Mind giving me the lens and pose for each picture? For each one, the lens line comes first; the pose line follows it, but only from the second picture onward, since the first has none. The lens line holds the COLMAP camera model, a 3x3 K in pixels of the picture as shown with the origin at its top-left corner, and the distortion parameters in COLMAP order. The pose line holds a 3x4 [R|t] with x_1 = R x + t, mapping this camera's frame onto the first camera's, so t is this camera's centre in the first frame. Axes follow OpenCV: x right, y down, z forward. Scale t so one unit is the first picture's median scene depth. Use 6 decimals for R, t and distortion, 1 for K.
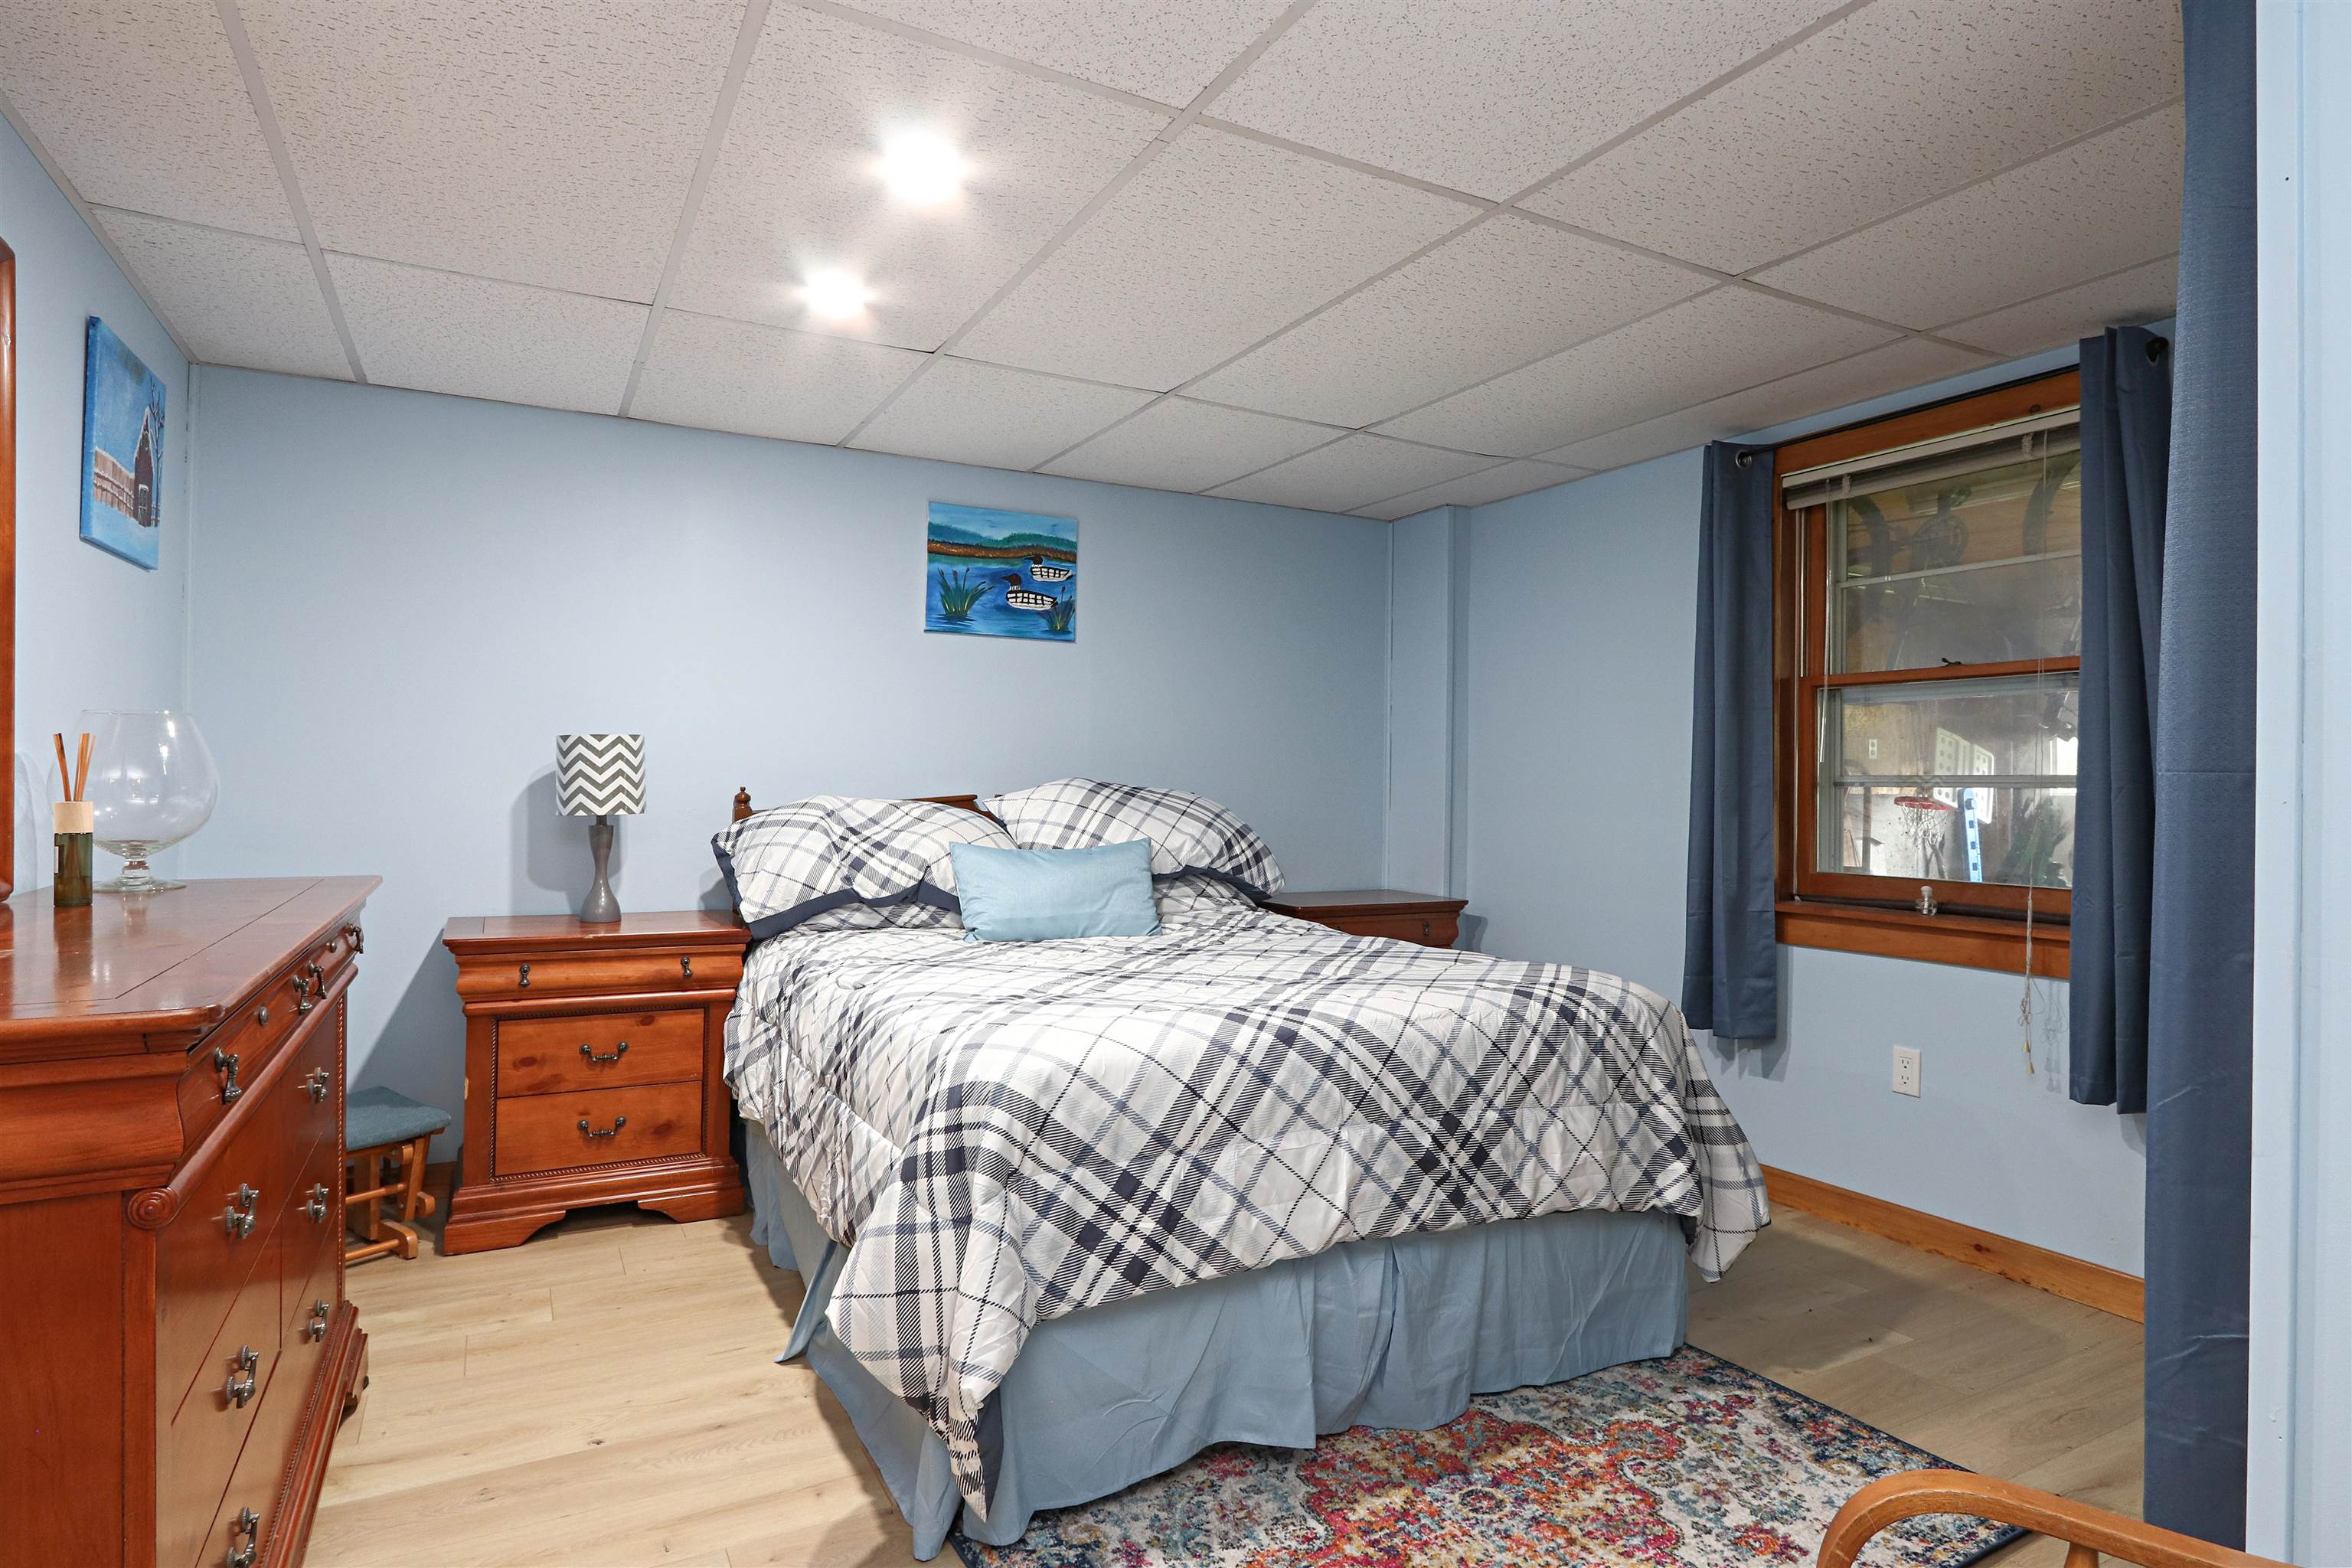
lens RADIAL K [[1232.0, 0, 1186.5], [0, 1232.0, 791.1], [0, 0, 1]] dist [-0.026969, 0.001292]
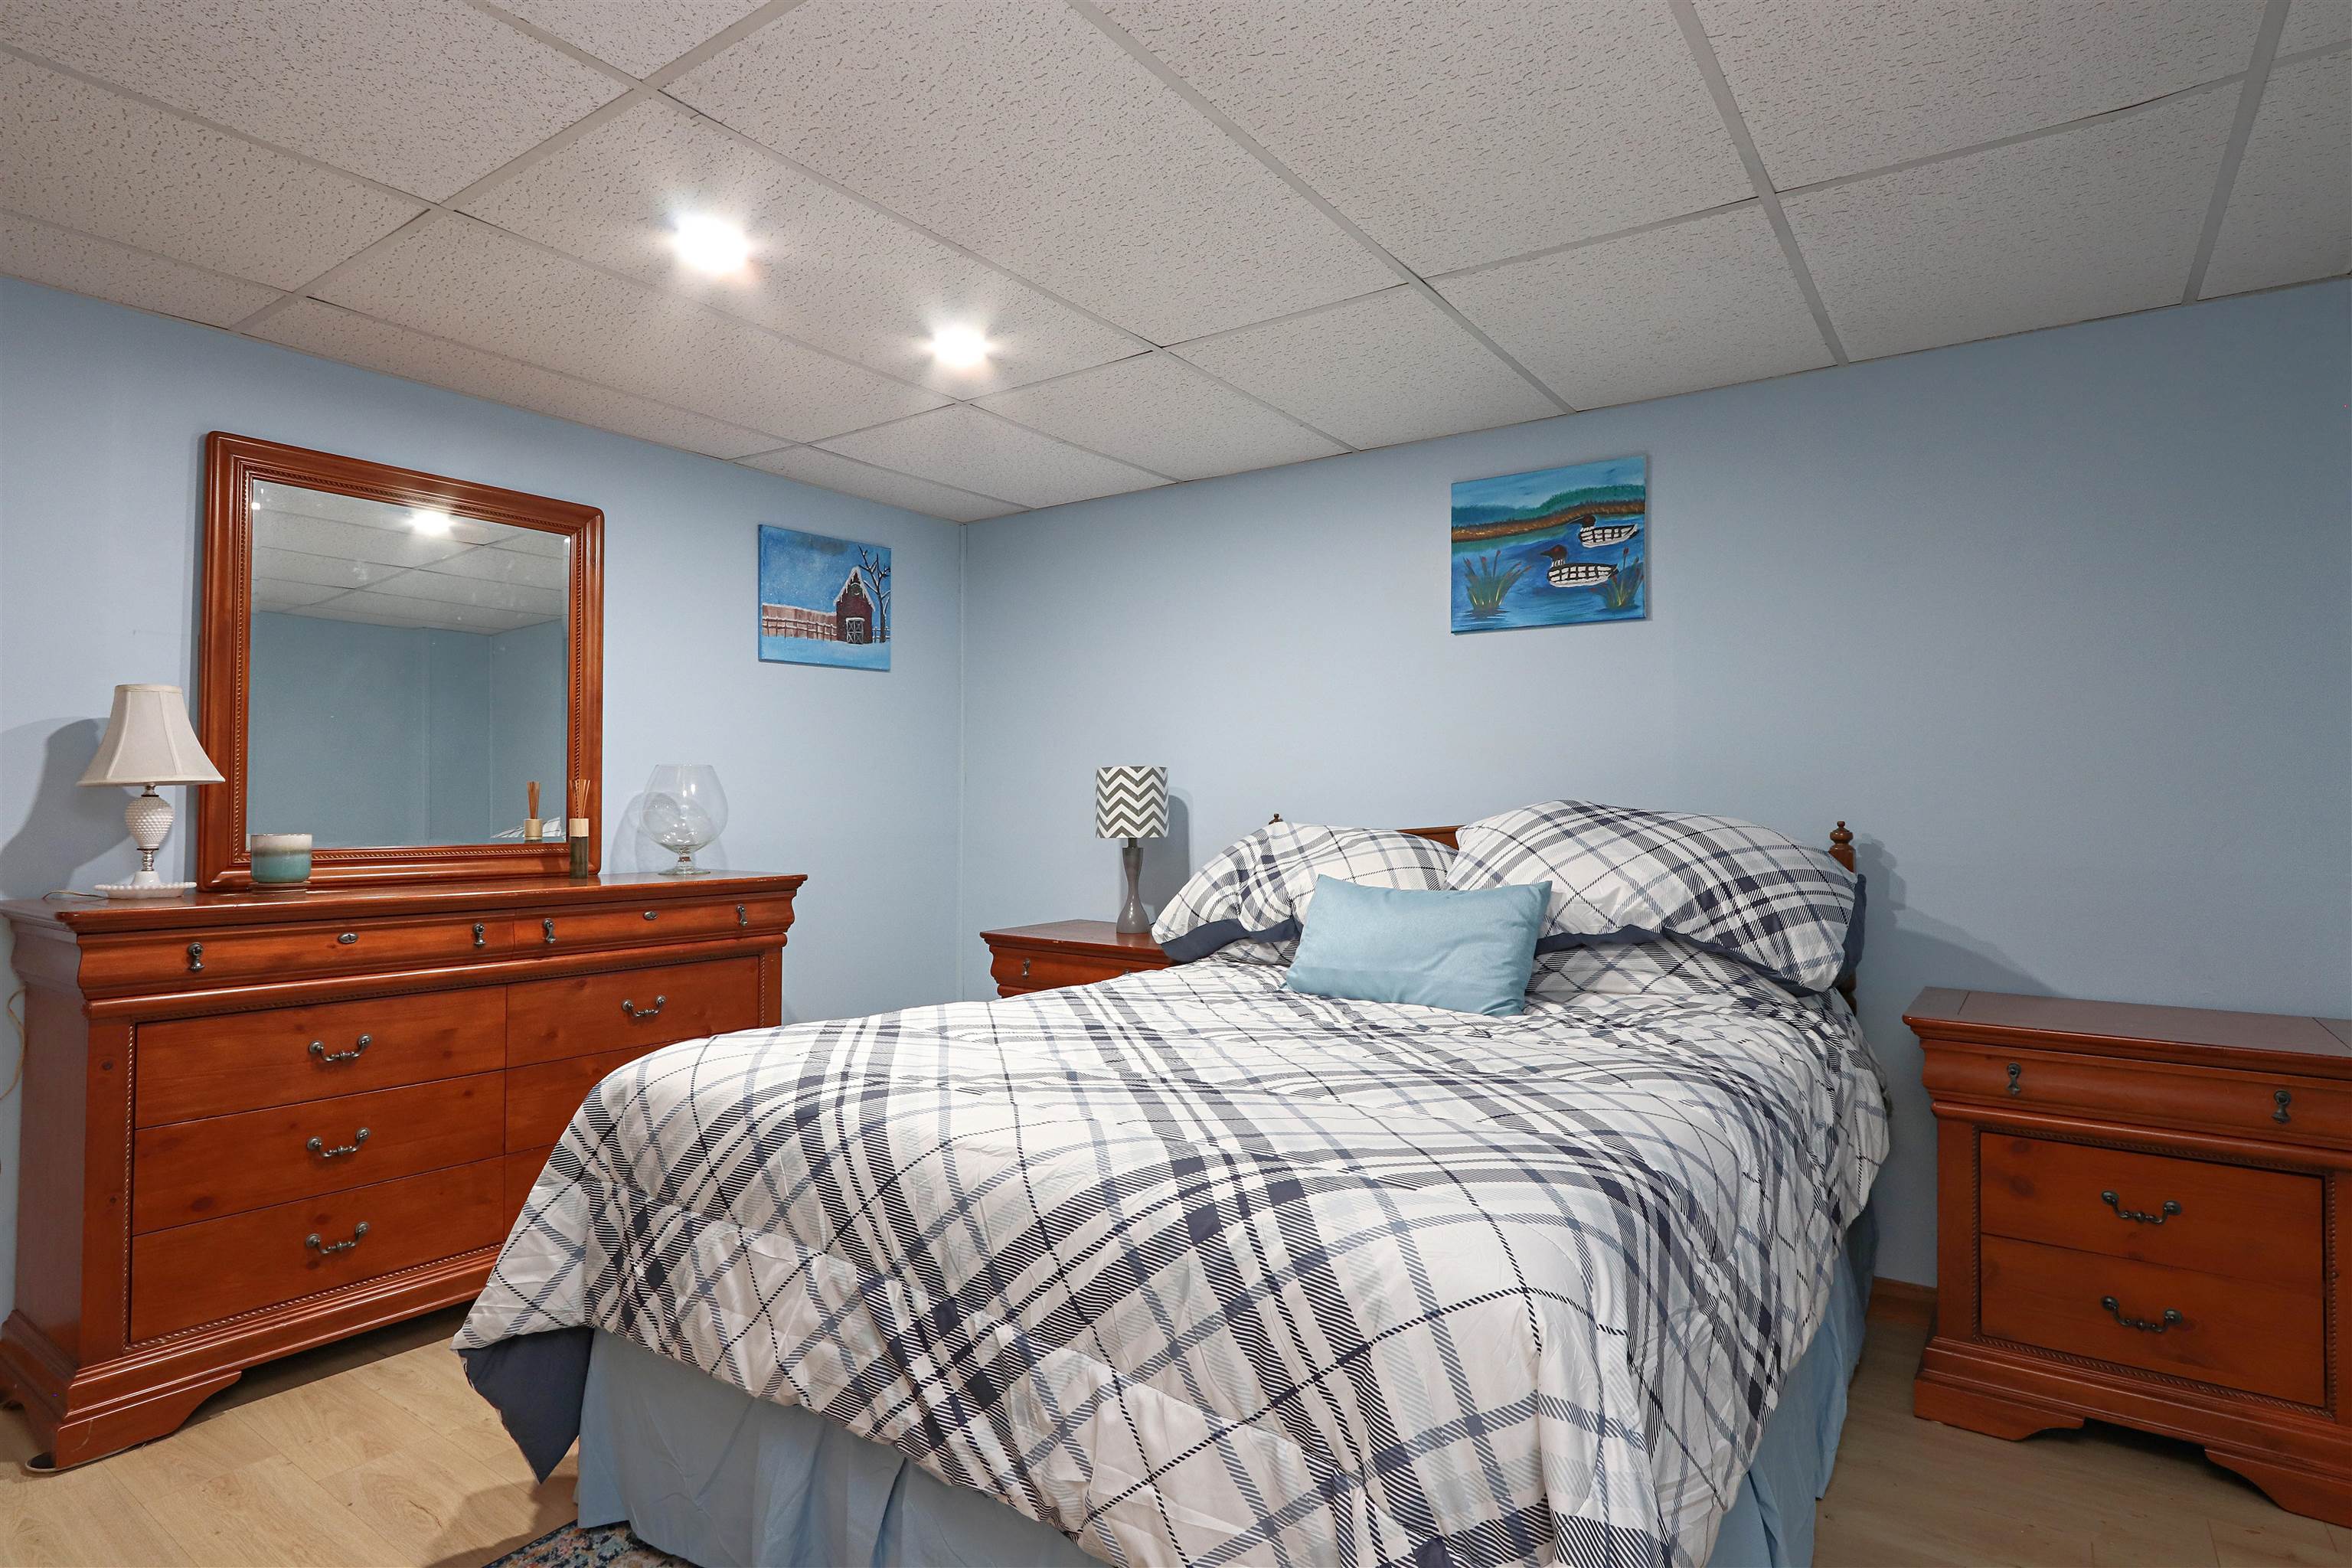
lens RADIAL K [[1232.0, 0, 1186.5], [0, 1232.0, 769.1], [0, 0, 1]] dist [-0.026969, 0.001292]
pose [[0.447779, -0.036288, -0.893407, 0.540807], [-0.004611, 0.999069, -0.042891, 0.004294], [0.894132, 0.023325, 0.447195, 0.509799]]
